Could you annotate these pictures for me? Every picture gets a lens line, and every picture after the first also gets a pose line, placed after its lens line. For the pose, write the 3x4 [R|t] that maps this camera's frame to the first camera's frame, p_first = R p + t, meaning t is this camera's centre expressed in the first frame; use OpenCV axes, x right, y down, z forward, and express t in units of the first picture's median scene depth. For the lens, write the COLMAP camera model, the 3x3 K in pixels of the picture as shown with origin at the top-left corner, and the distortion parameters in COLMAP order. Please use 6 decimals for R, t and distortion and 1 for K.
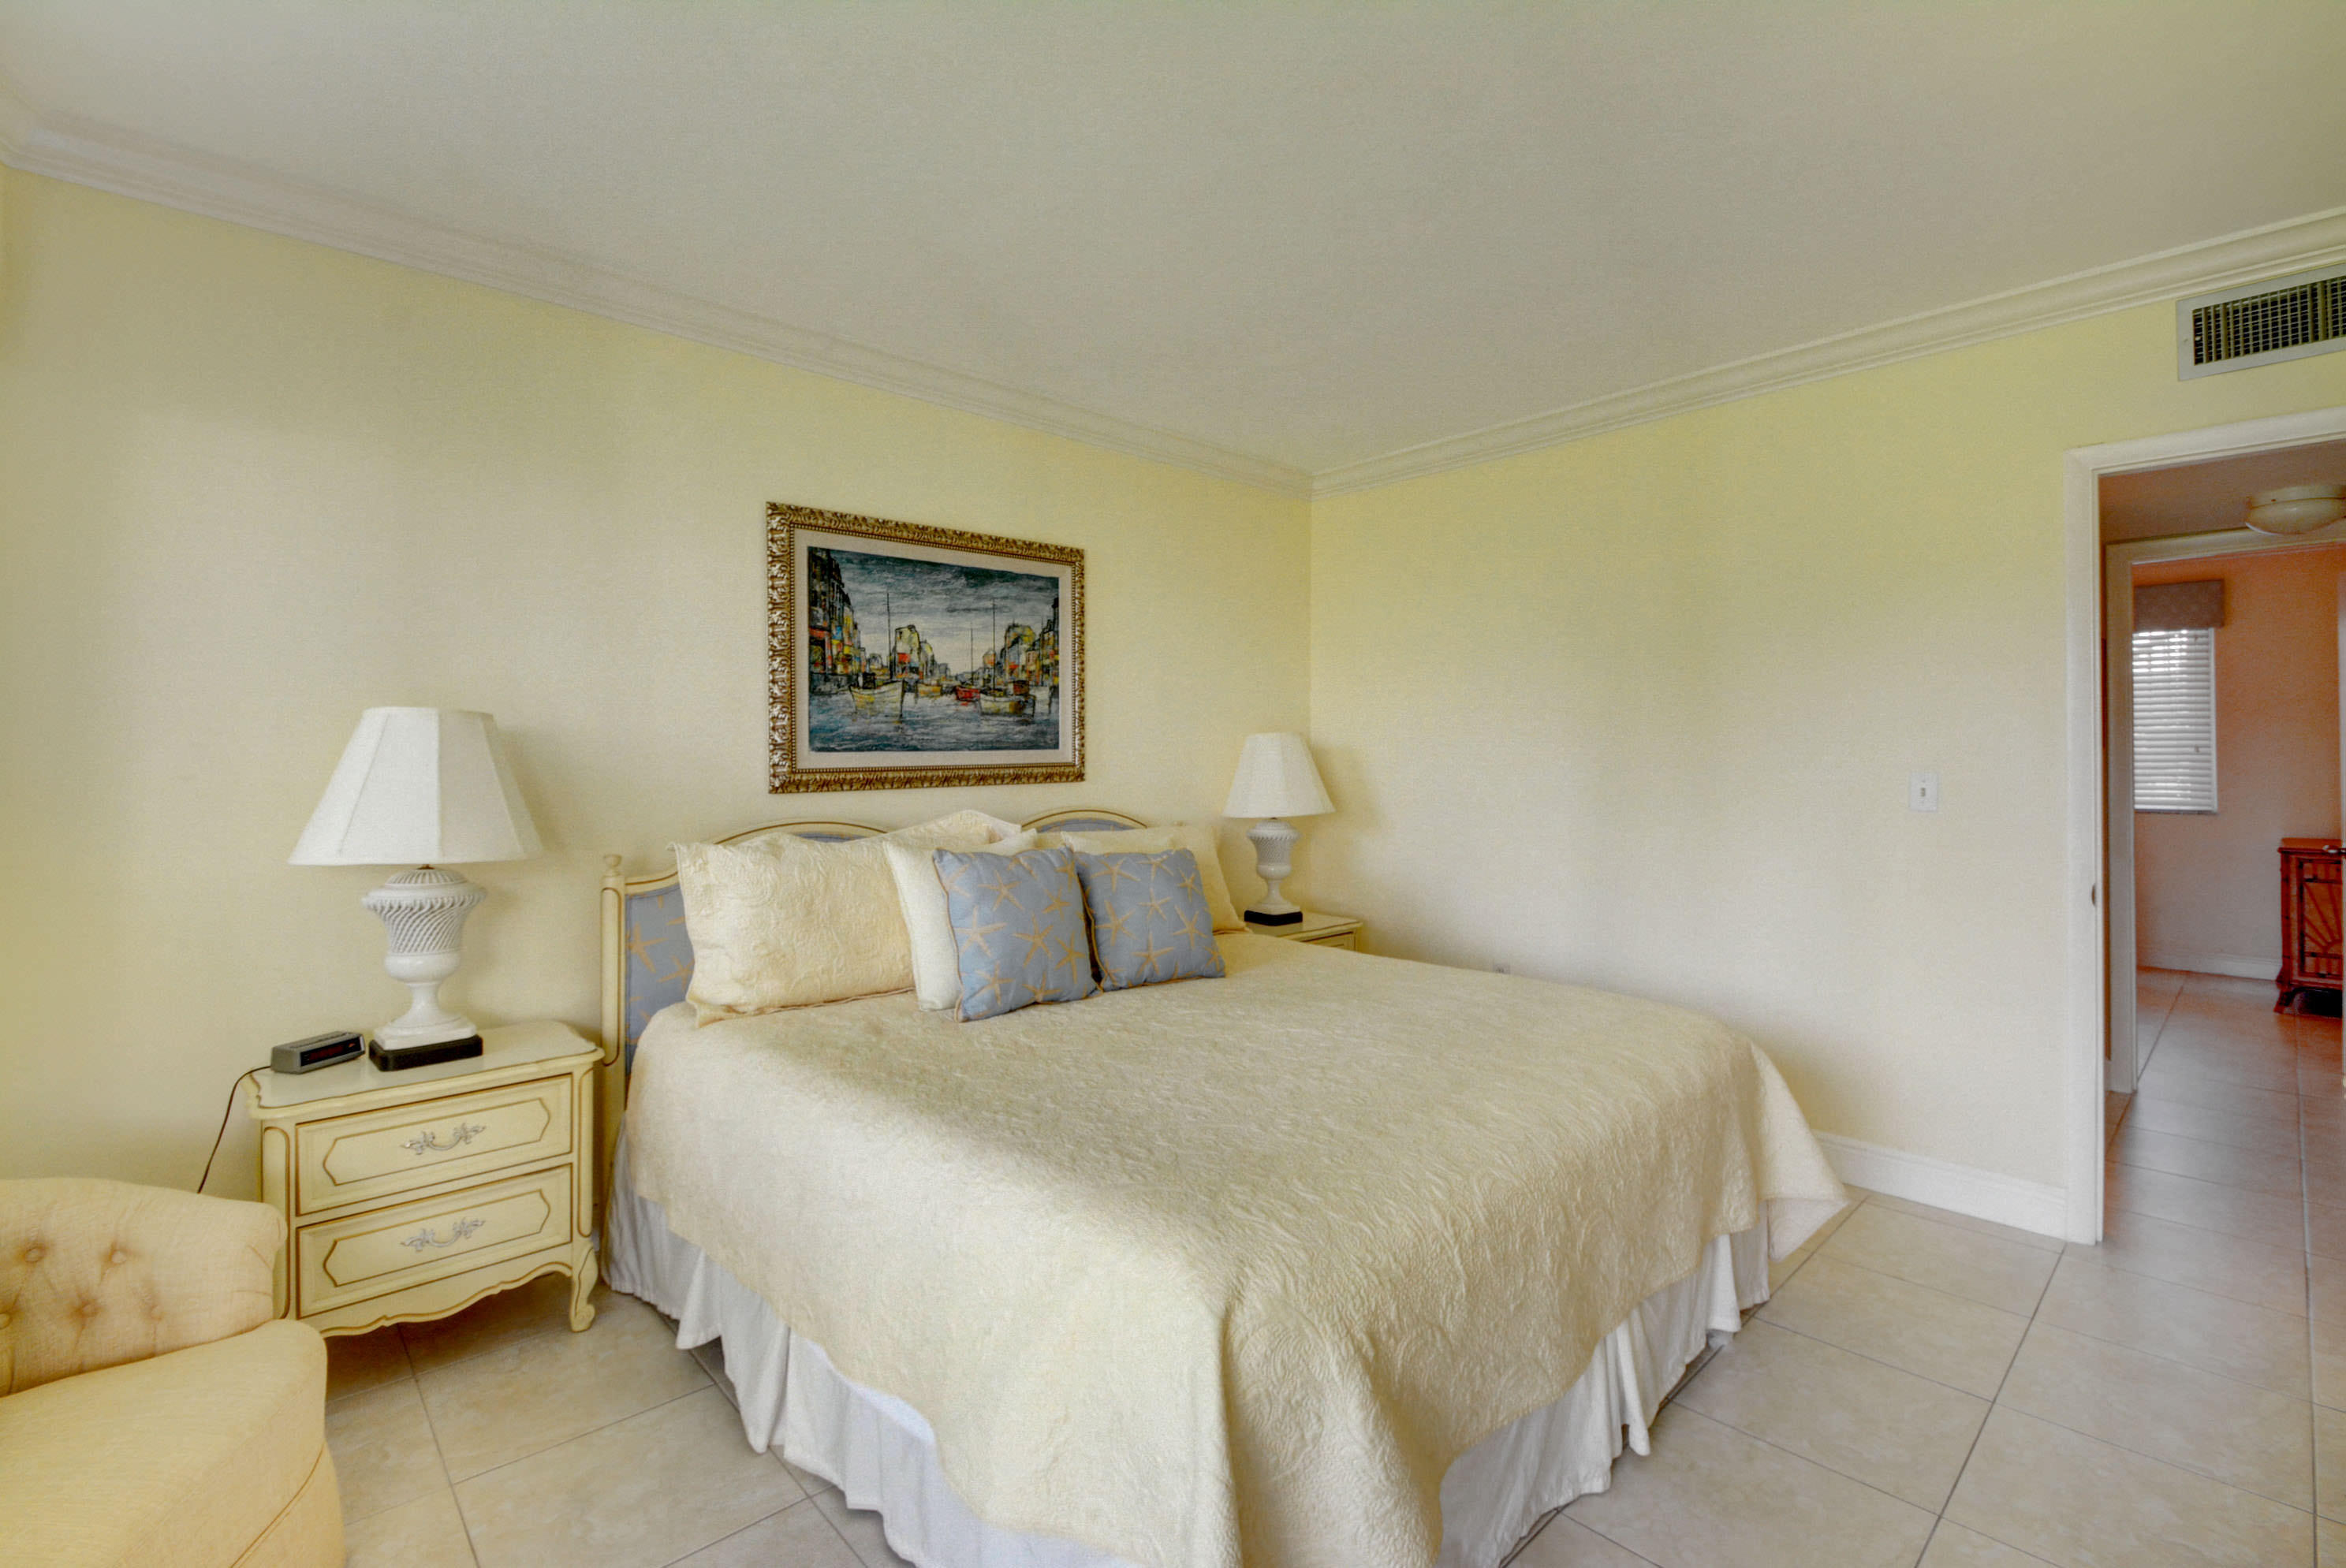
lens RADIAL K [[1033.2, 0, 1167.1], [0, 1033.2, 750.5], [0, 0, 1]] dist [0.011118, -0.014723]
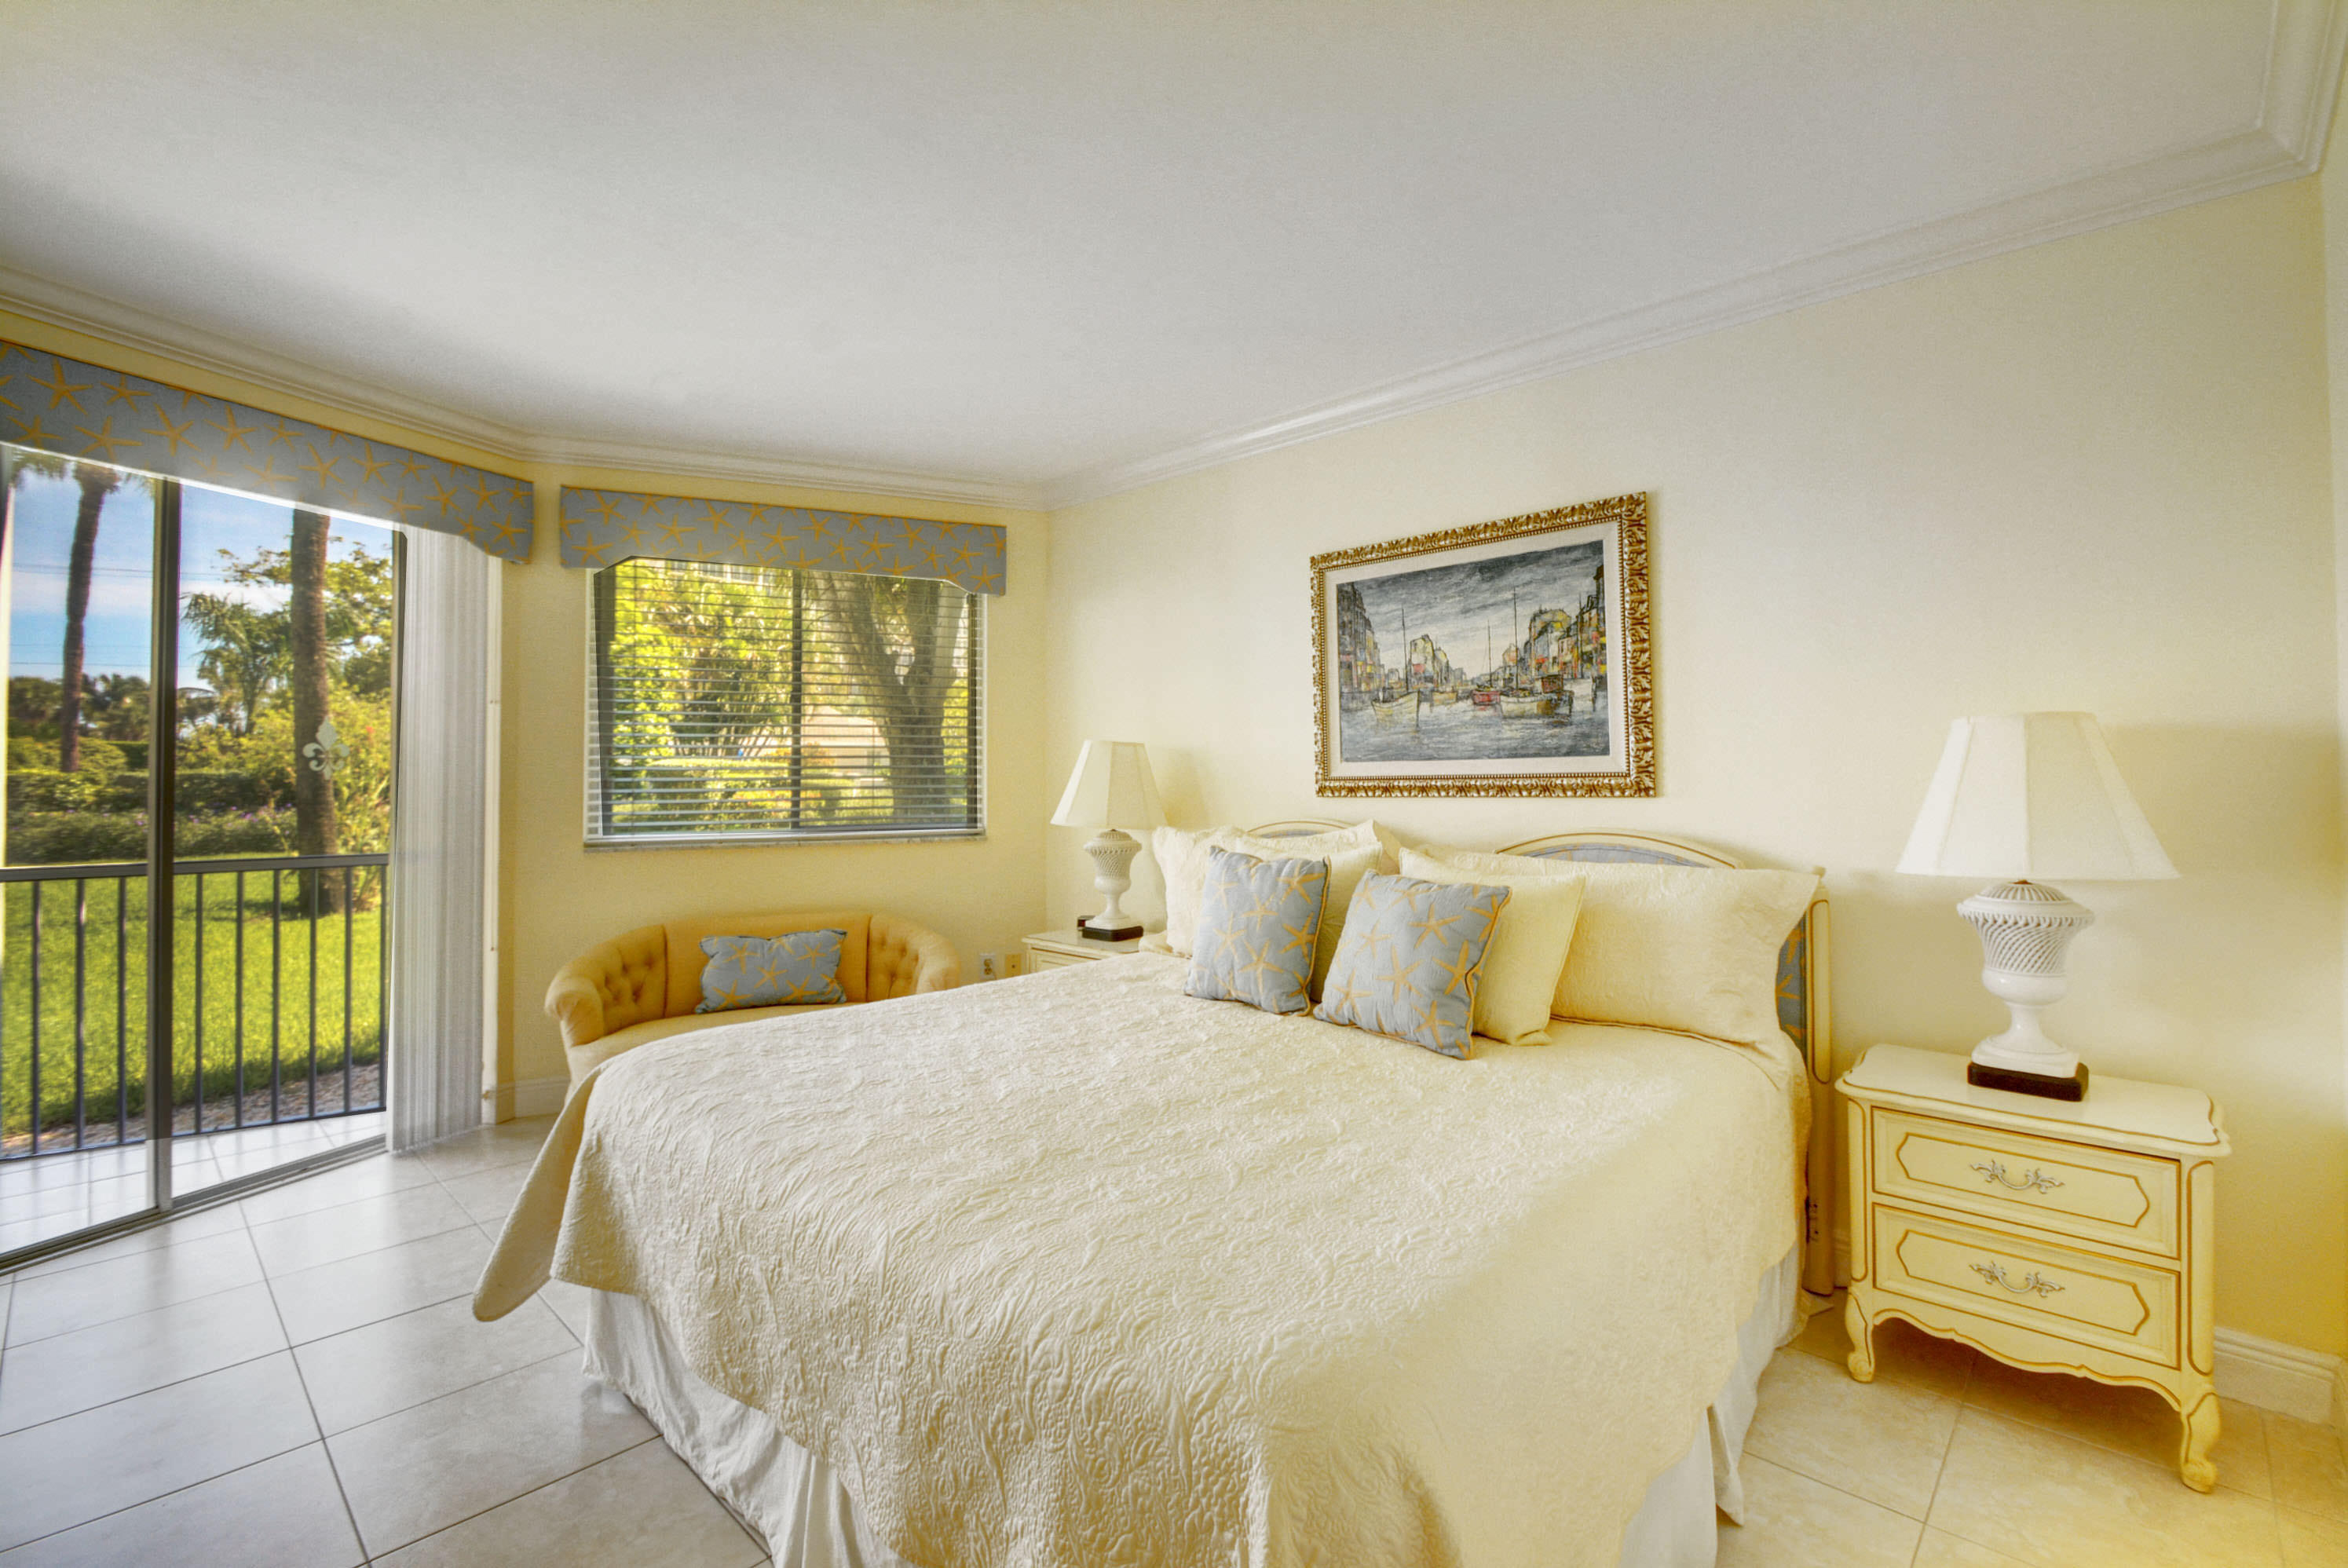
lens RADIAL K [[1034.2, 0, 1168.1], [0, 1034.2, 750.4], [0, 0, 1]] dist [0.011118, -0.014723]
pose [[0.071494, -0.019406, -0.997252, 0.700437], [0.006810, 0.999797, -0.018968, 0.008275], [0.997418, -0.005435, 0.071611, 0.640635]]
